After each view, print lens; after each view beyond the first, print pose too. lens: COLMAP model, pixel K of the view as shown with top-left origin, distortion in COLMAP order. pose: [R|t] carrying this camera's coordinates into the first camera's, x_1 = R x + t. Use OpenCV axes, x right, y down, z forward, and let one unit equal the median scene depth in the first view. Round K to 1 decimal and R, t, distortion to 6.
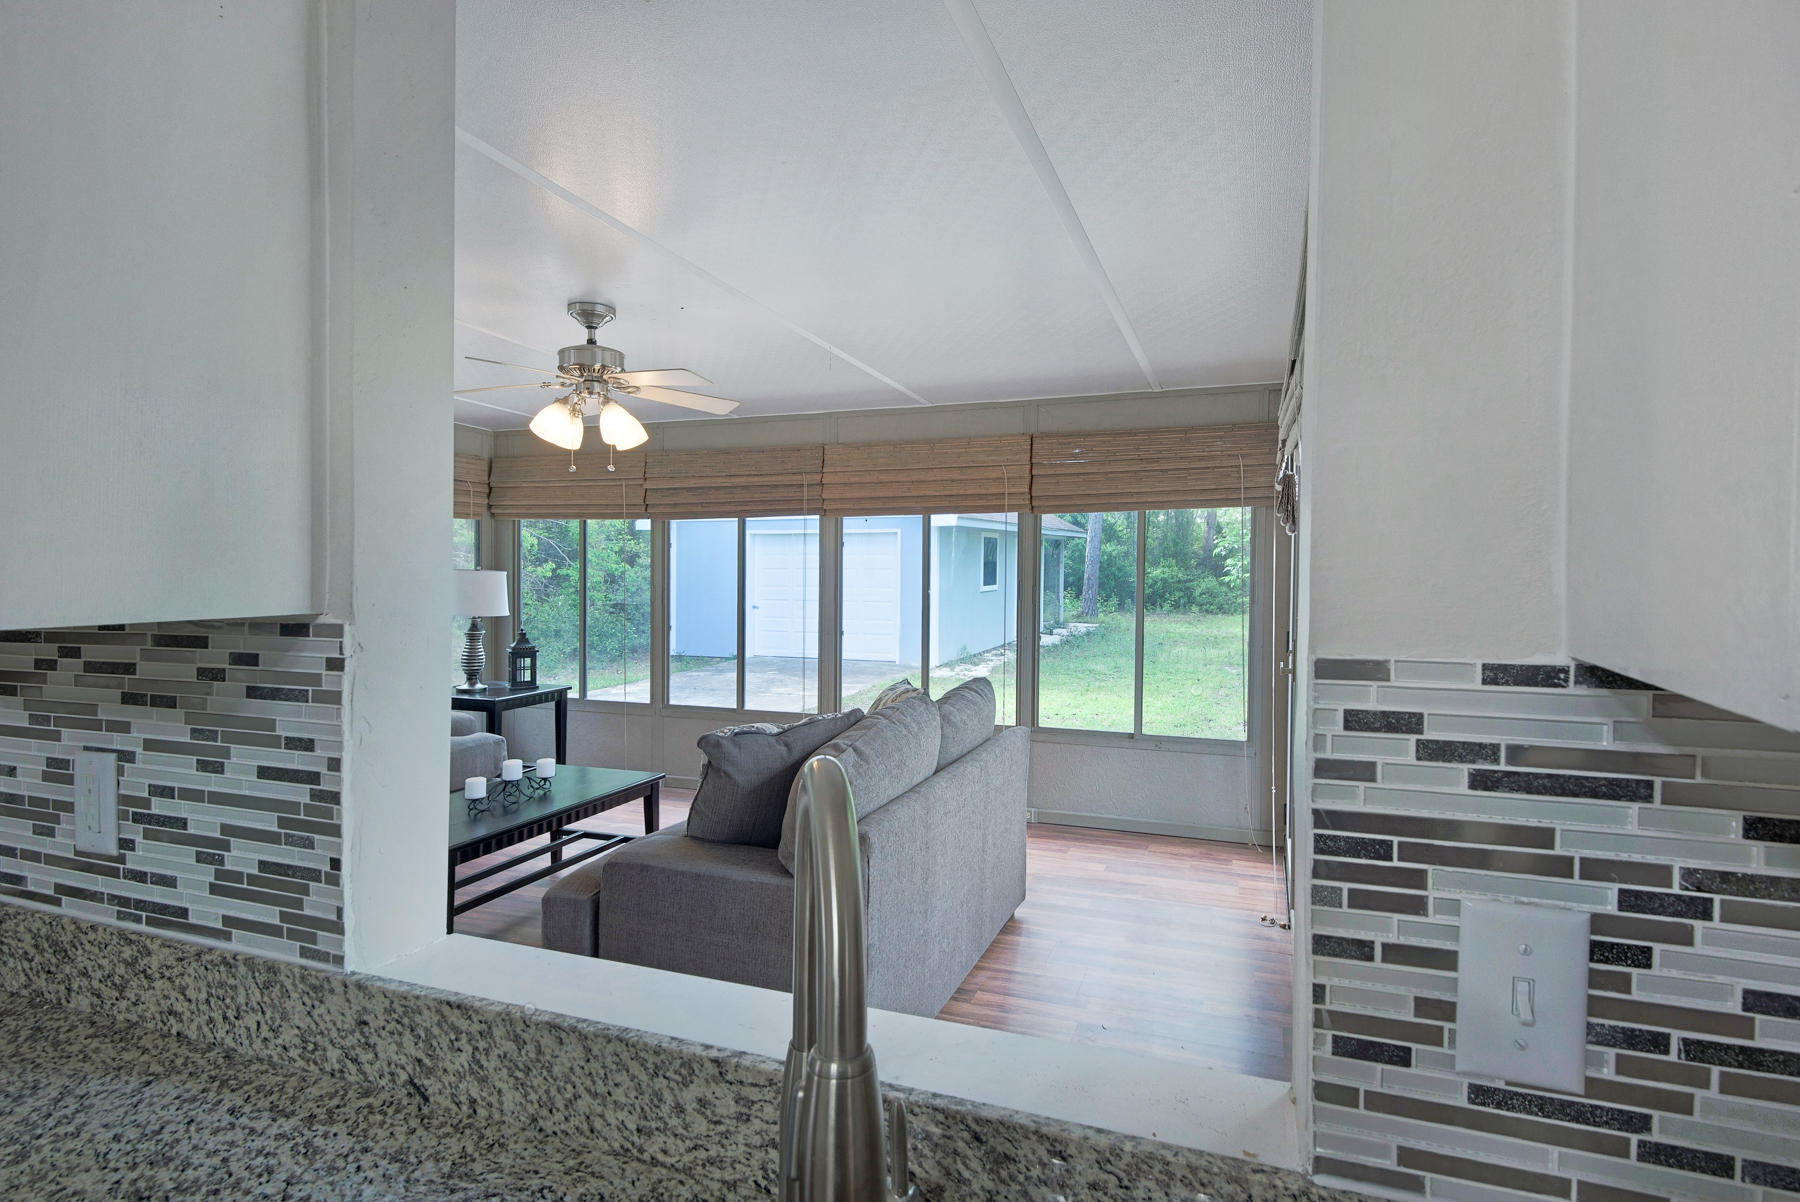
lens RADIAL K [[946.9, 0, 900.0], [0, 946.9, 601.0], [0, 0, 1]] dist [0.041766, 0.000006]
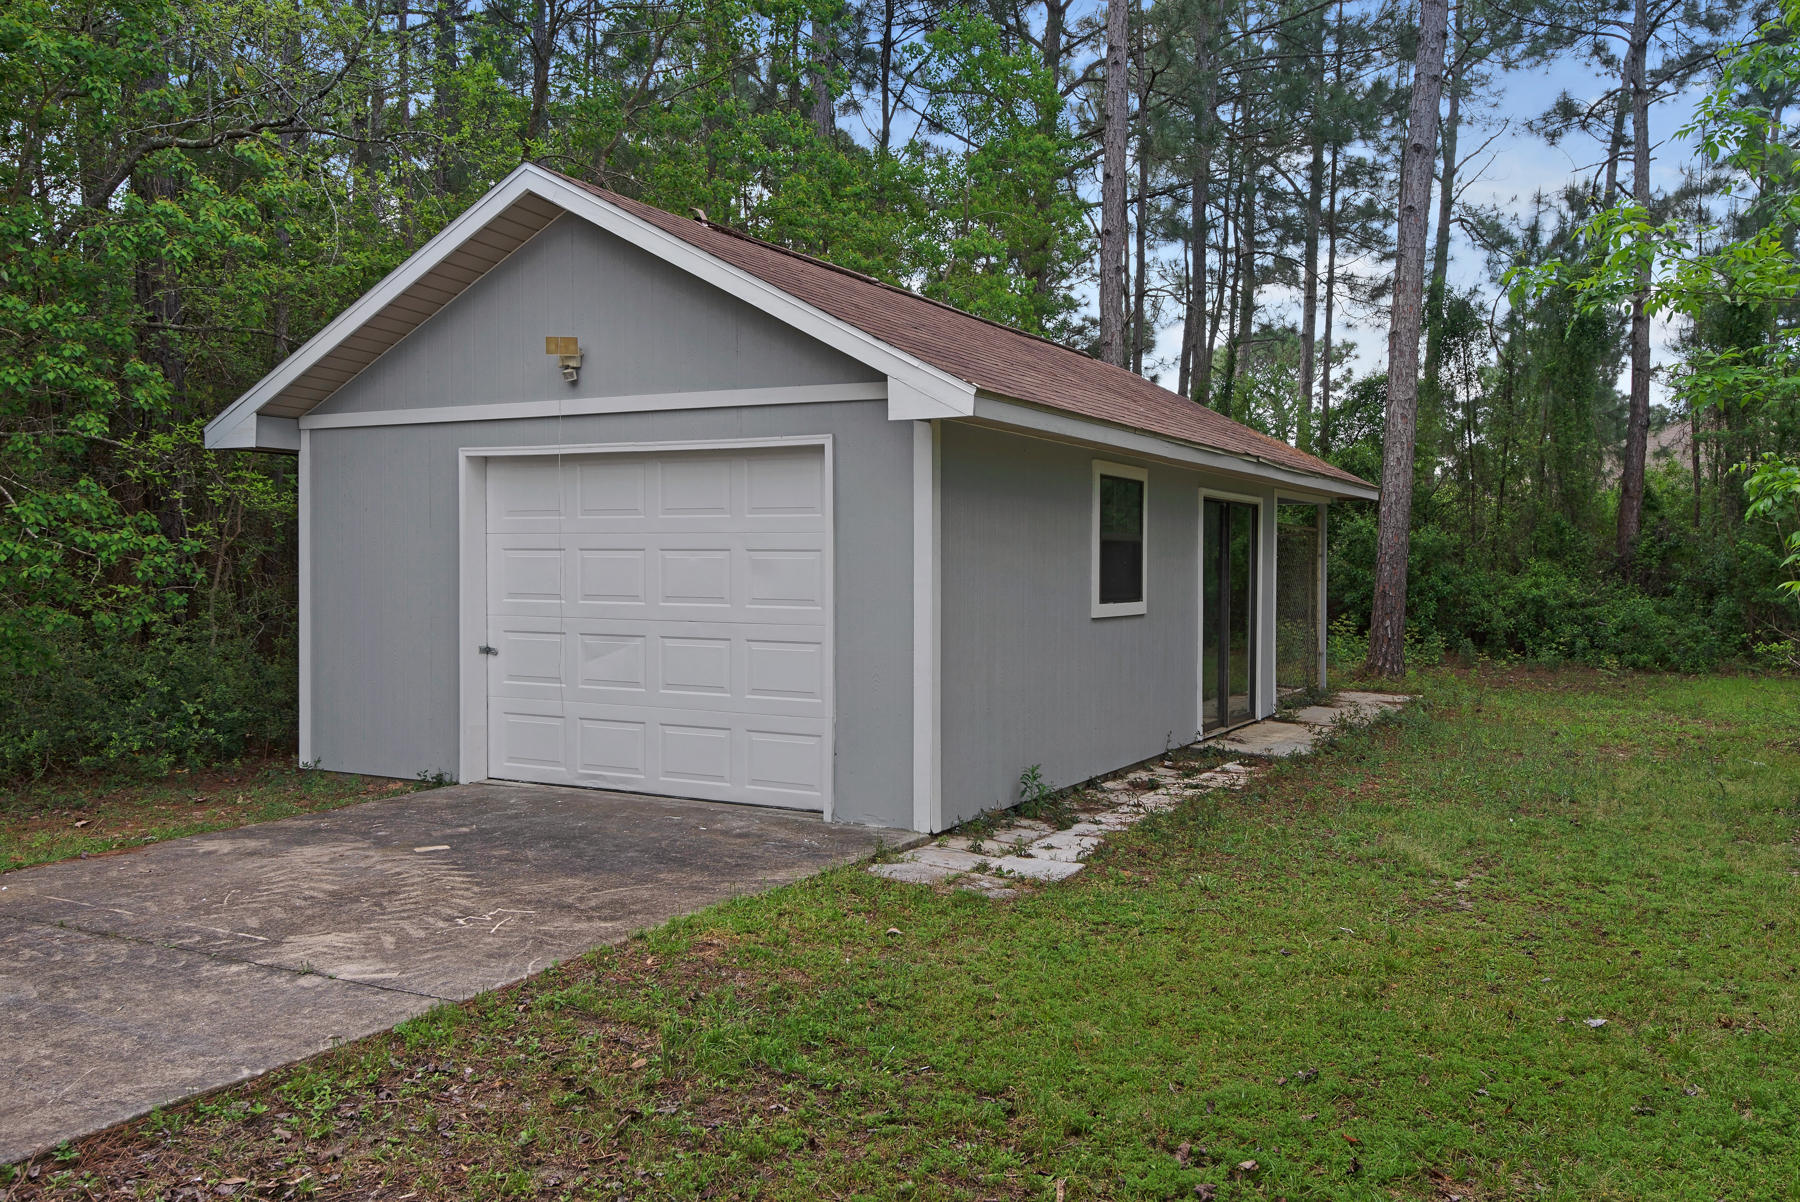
lens RADIAL K [[1474.3, 0, 905.6], [0, 1474.3, 522.0], [0, 0, 1]] dist [0.010754, 0.002796]
pose [[0.993302, 0.005564, -0.115409, 0.248762], [-0.014154, 0.997177, -0.073744, -0.010778], [0.114673, 0.074884, 0.990577, 1.279169]]
